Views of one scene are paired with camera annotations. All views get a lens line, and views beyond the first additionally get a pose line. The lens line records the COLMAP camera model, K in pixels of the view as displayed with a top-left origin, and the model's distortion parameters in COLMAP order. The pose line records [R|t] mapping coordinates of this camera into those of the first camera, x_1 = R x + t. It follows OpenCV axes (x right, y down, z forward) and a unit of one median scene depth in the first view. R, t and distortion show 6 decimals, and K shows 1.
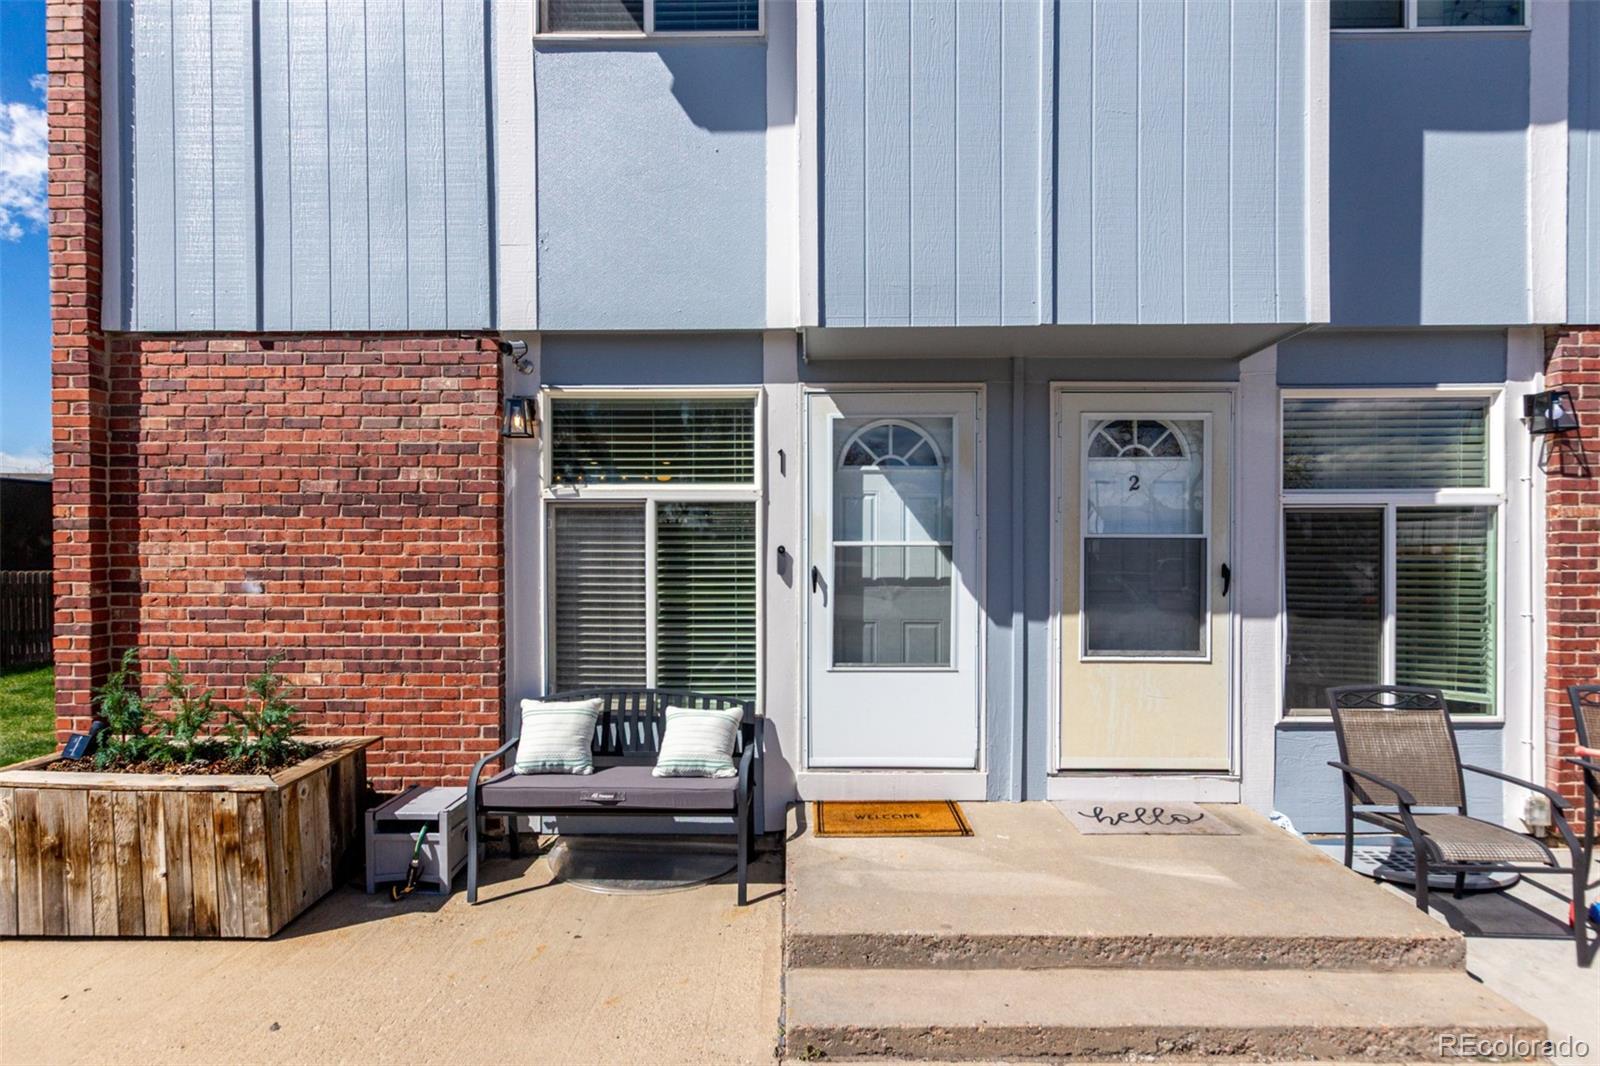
lens RADIAL K [[745.5, 0, 799.7], [0, 745.5, 558.3], [0, 0, 1]] dist [0.006748, -0.003492]
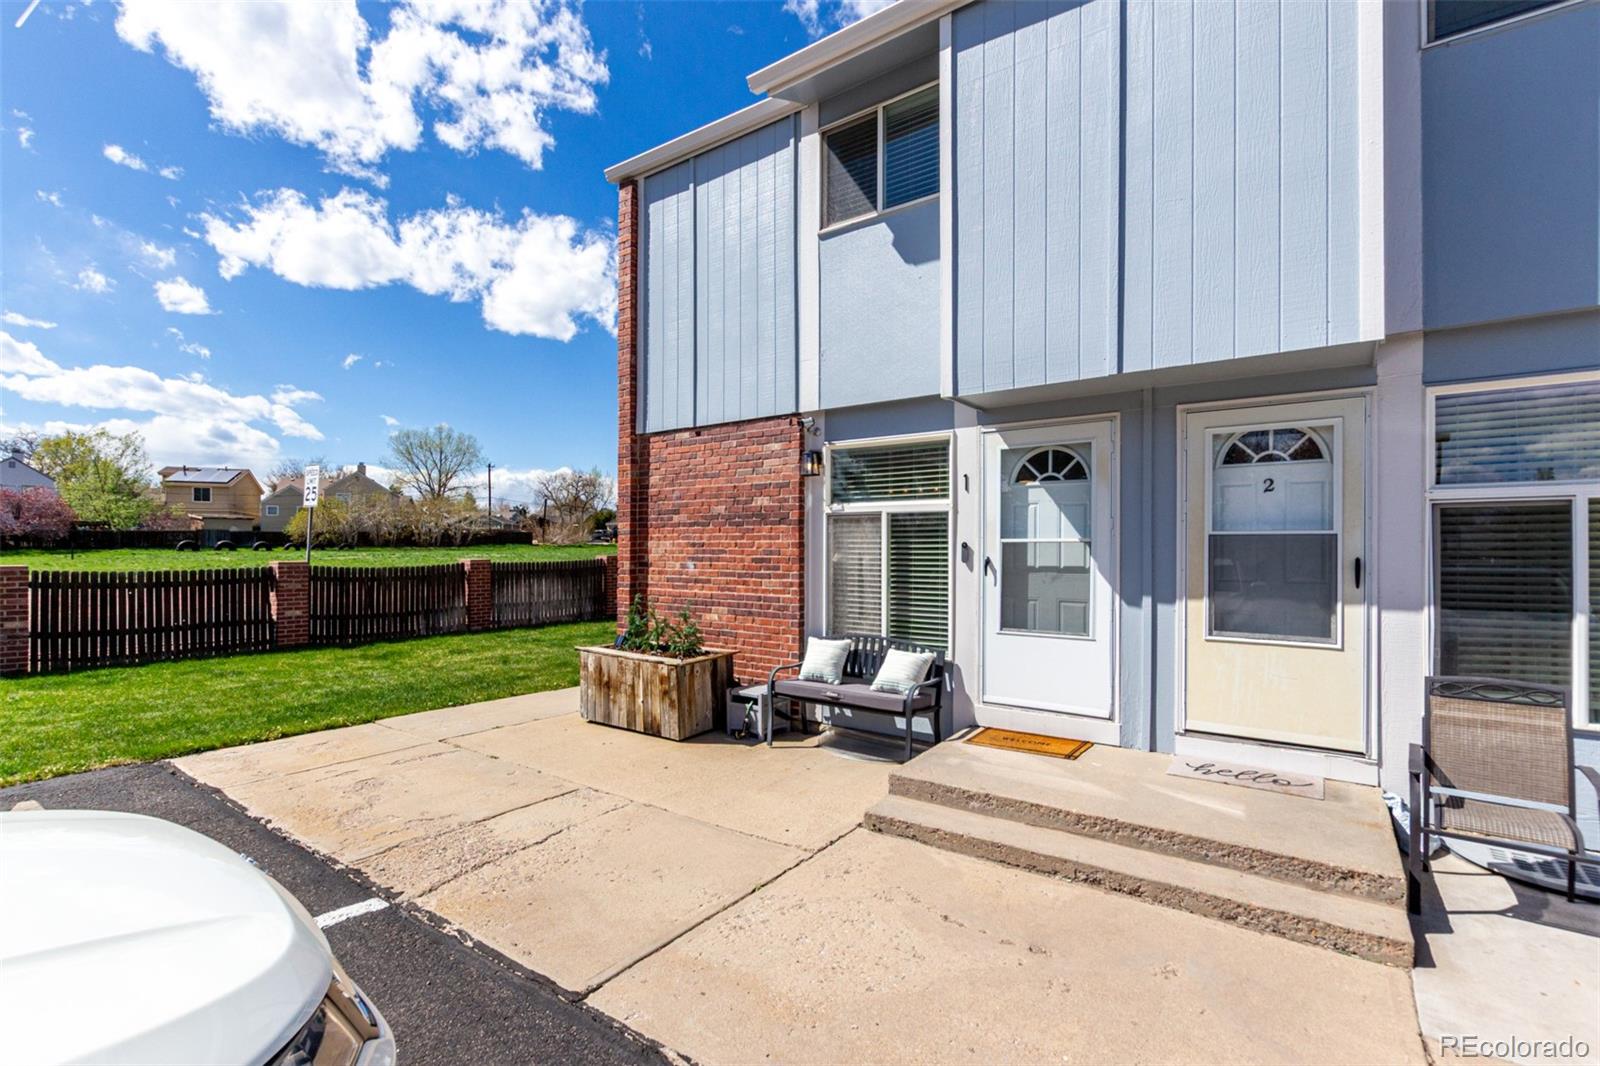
lens RADIAL K [[745.5, 0, 788.8], [0, 745.5, 538.4], [0, 0, 1]] dist [0.006748, -0.003492]
pose [[0.806998, -0.005939, -0.590524, 0.549770], [-0.007742, 0.999757, -0.020635, 0.008117], [0.590503, 0.021224, 0.806756, -0.342241]]
